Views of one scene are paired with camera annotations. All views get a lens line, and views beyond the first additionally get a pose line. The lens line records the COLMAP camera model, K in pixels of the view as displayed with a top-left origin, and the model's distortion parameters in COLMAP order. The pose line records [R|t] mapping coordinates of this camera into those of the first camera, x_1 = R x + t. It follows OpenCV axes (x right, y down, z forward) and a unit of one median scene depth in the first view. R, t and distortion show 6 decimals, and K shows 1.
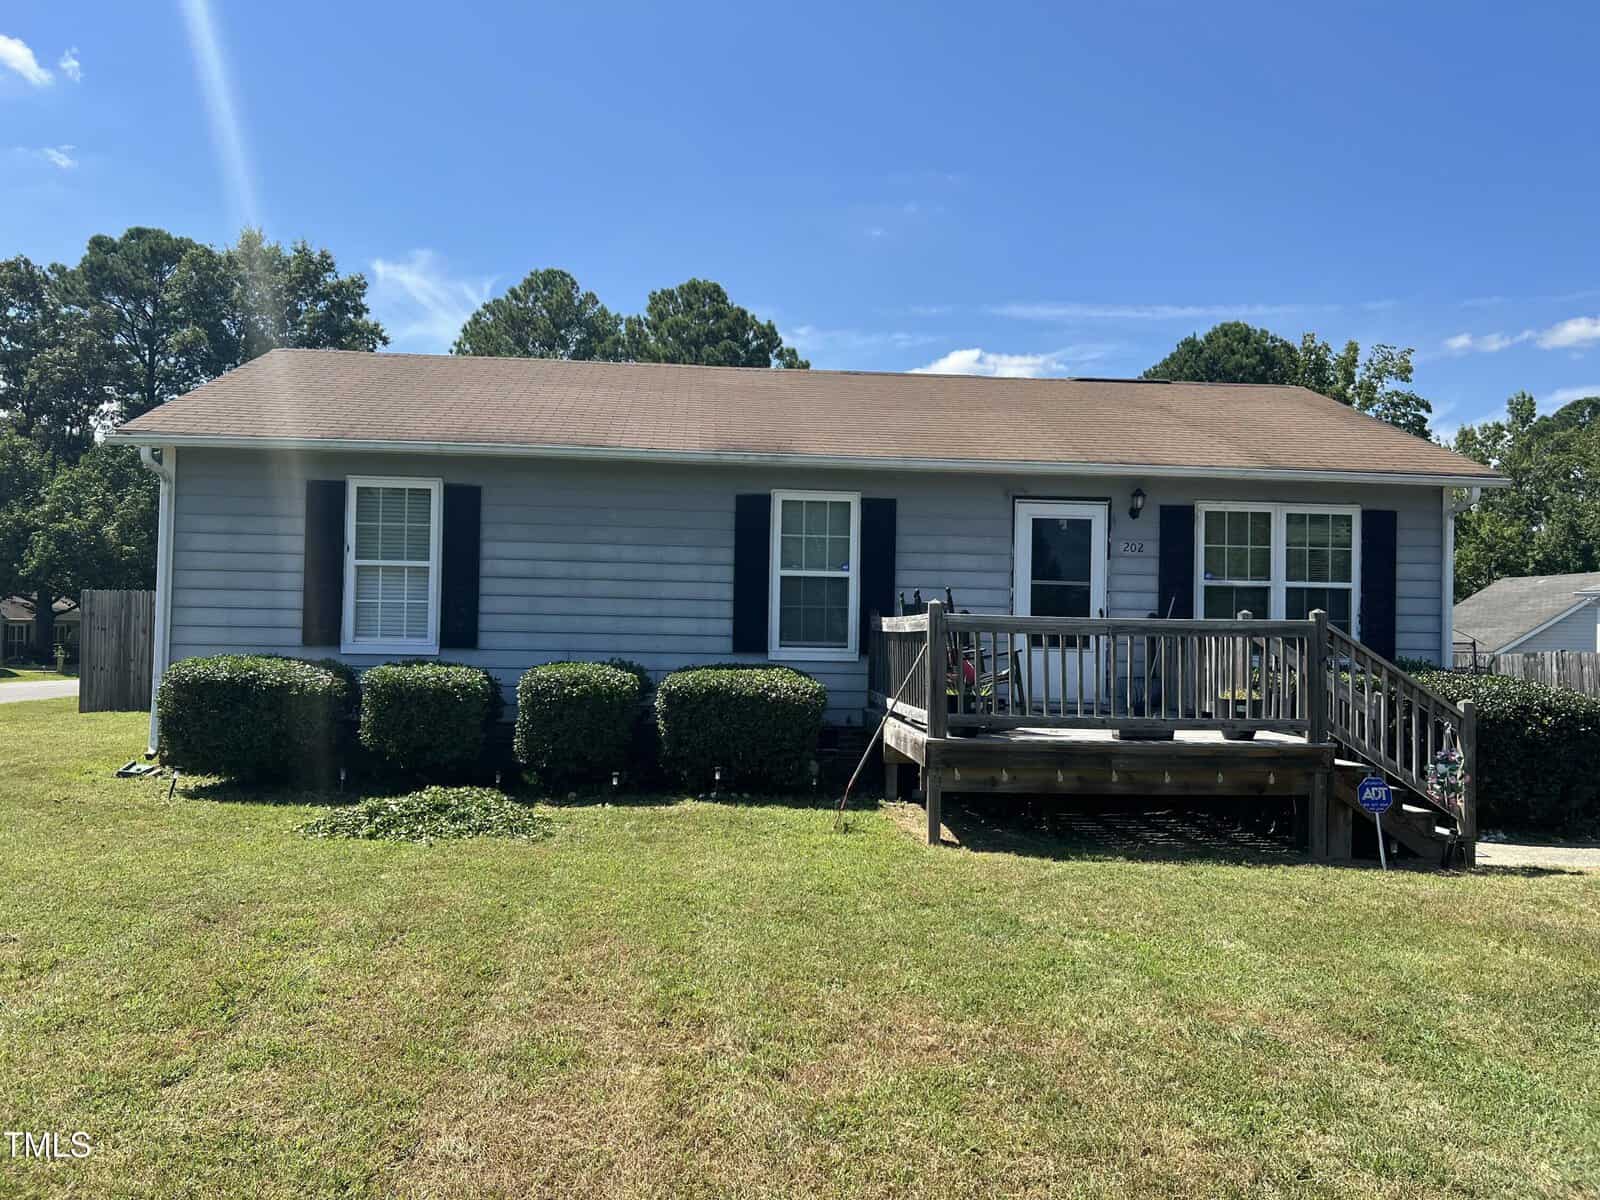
lens RADIAL K [[1212.0, 0, 800.0], [0, 1212.0, 600.0], [0, 0, 1]] dist [0.062430, -0.049689]
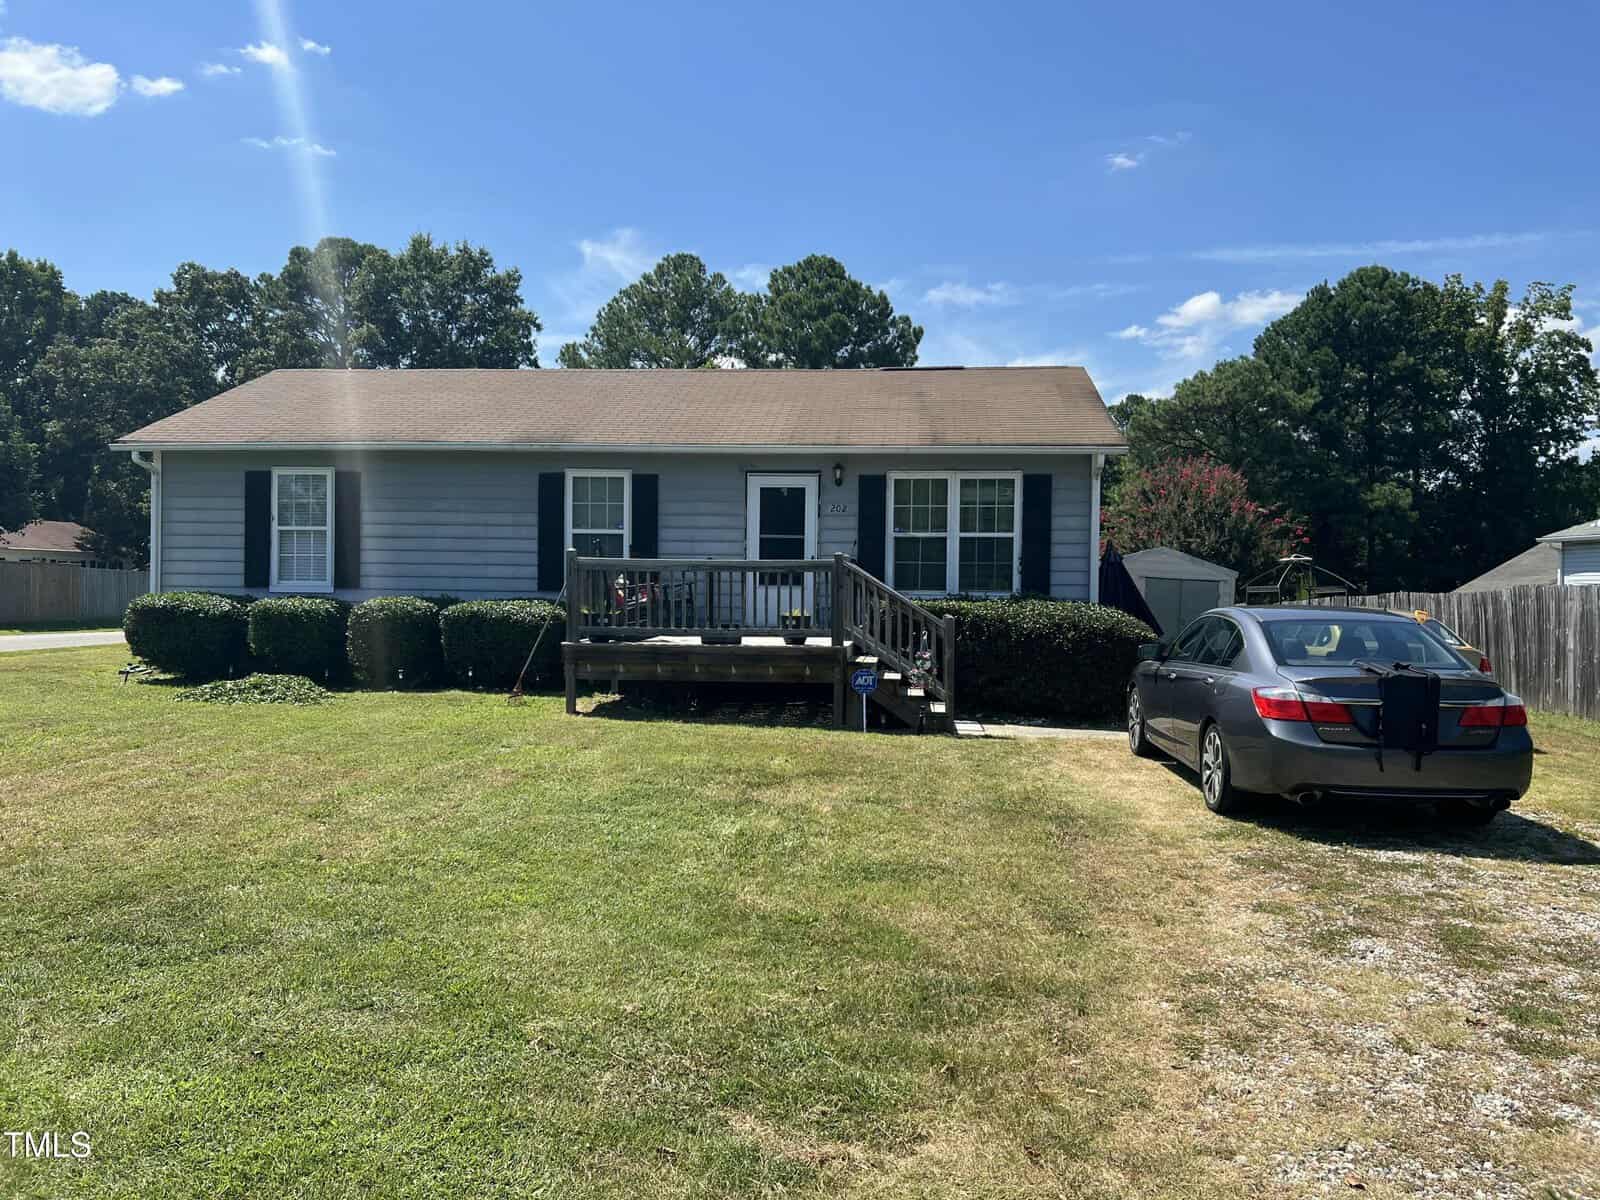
lens RADIAL K [[1212.0, 0, 800.0], [0, 1212.0, 600.0], [0, 0, 1]] dist [0.062430, -0.049689]
pose [[0.984826, -0.005082, -0.173470, 0.447788], [0.010641, 0.999459, 0.031130, 0.013991], [0.173218, -0.032503, 0.984347, -0.278360]]
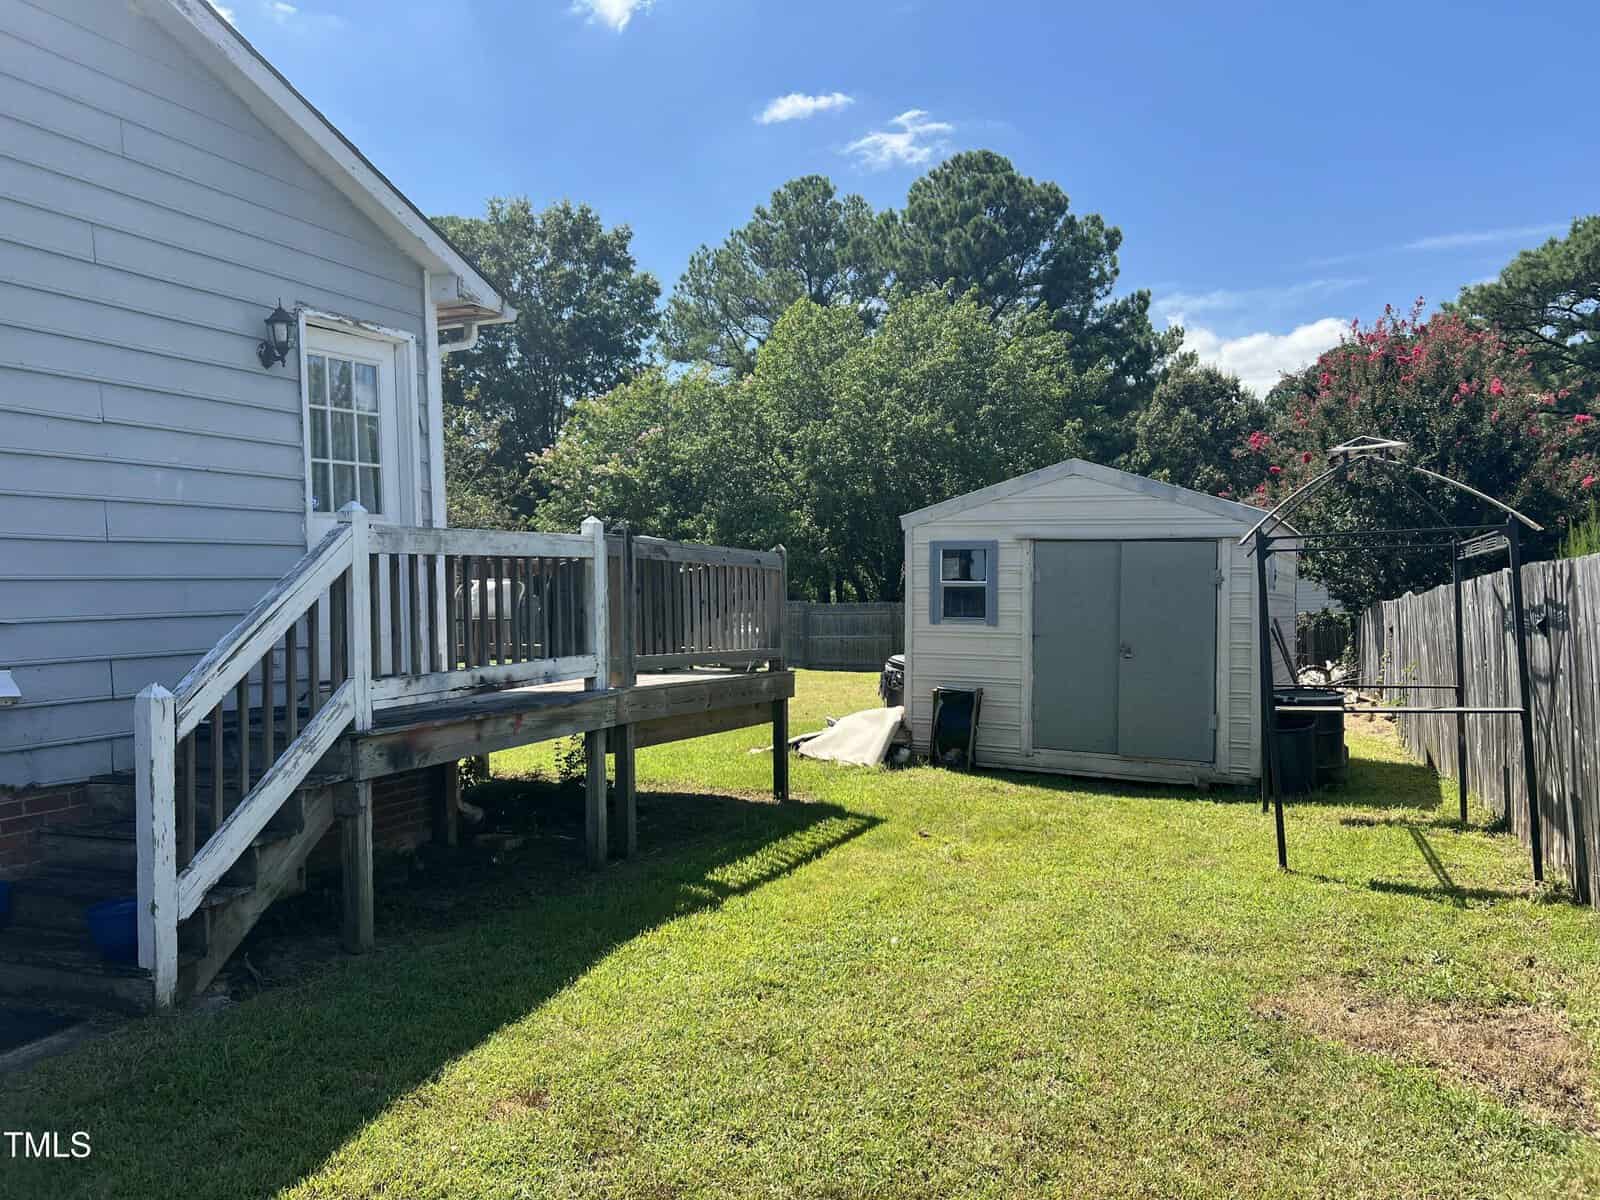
lens RADIAL K [[1212.0, 0, 800.0], [0, 1212.0, 600.0], [0, 0, 1]] dist [0.062430, -0.049689]
pose [[0.885617, -0.044091, -0.462319, 0.965660], [0.058449, 0.998150, 0.016771, 0.081330], [0.460724, -0.041875, 0.886555, 1.119373]]
